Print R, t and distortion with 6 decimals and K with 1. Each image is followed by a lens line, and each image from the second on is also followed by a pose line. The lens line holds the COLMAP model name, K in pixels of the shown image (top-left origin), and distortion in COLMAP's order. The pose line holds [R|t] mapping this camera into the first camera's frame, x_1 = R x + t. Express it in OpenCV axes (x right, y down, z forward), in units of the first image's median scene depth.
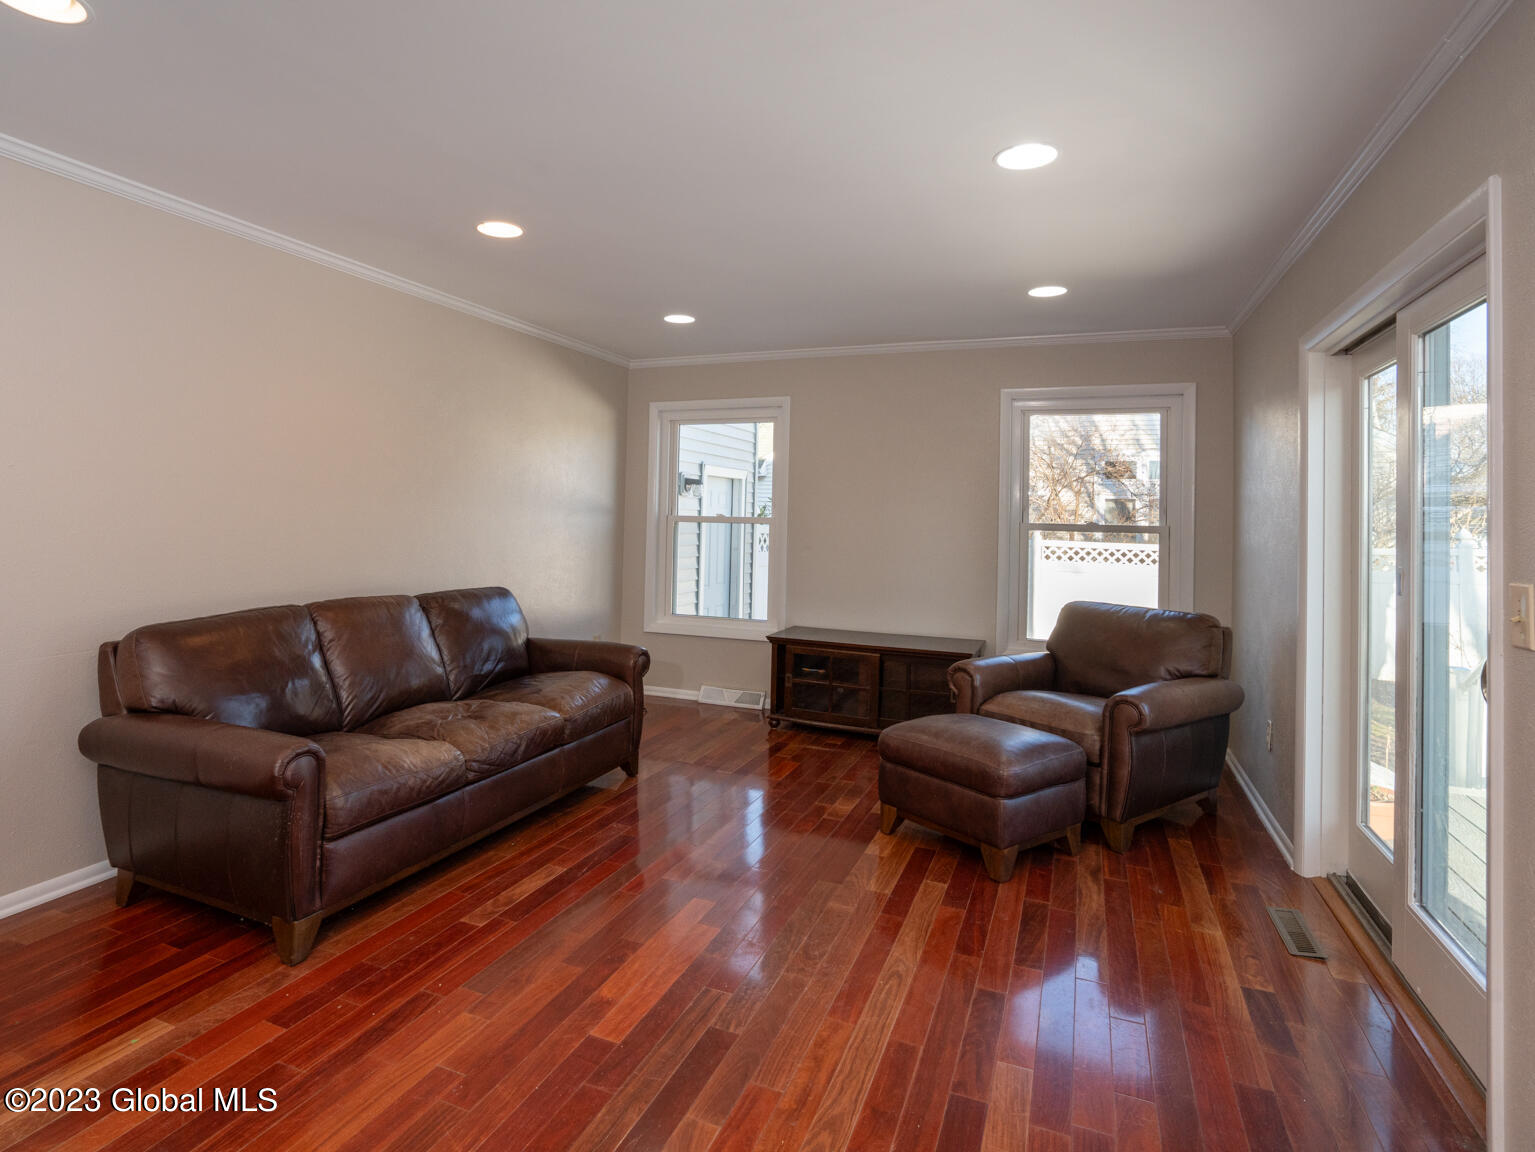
lens RADIAL K [[828.3, 0, 843.2], [0, 828.3, 524.7], [0, 0, 1]] dist [-0.007025, -0.000870]
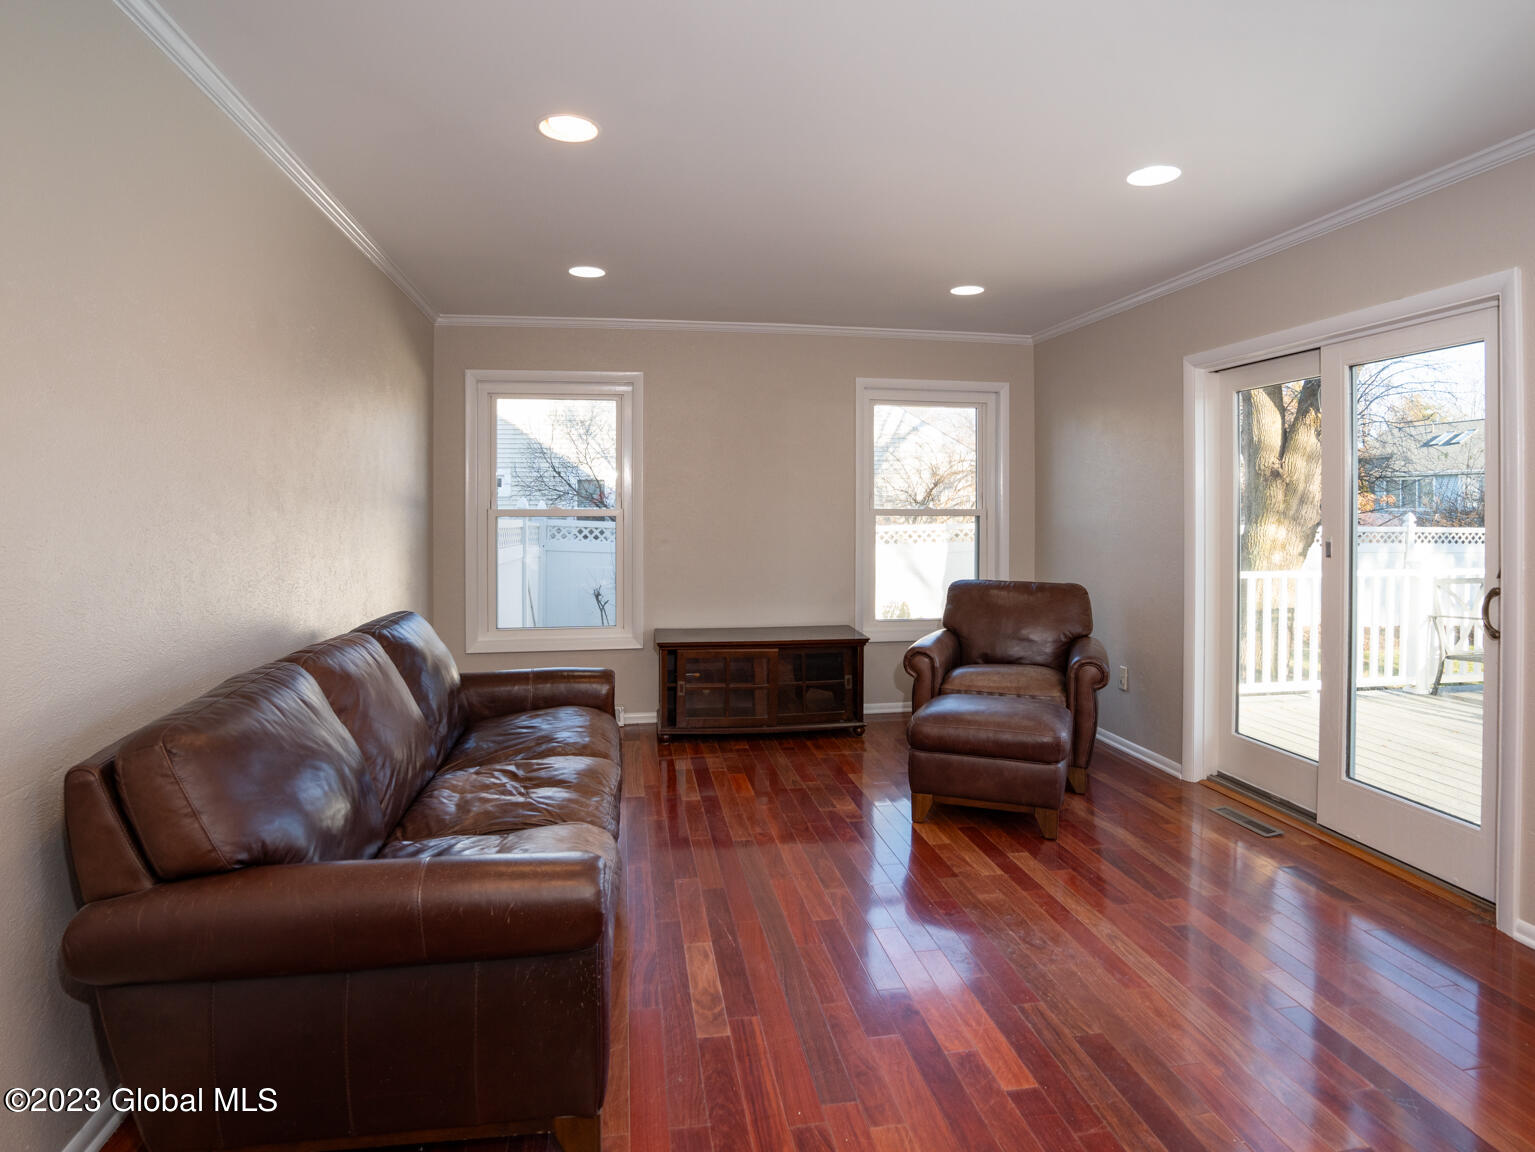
lens RADIAL K [[828.3, 0, 770.5], [0, 828.3, 560.6], [0, 0, 1]] dist [-0.007025, -0.000870]
pose [[0.853624, -0.056968, 0.517764, -0.482834], [0.020455, 0.996901, 0.075961, -0.021598], [-0.520487, -0.054251, 0.852144, 0.192773]]
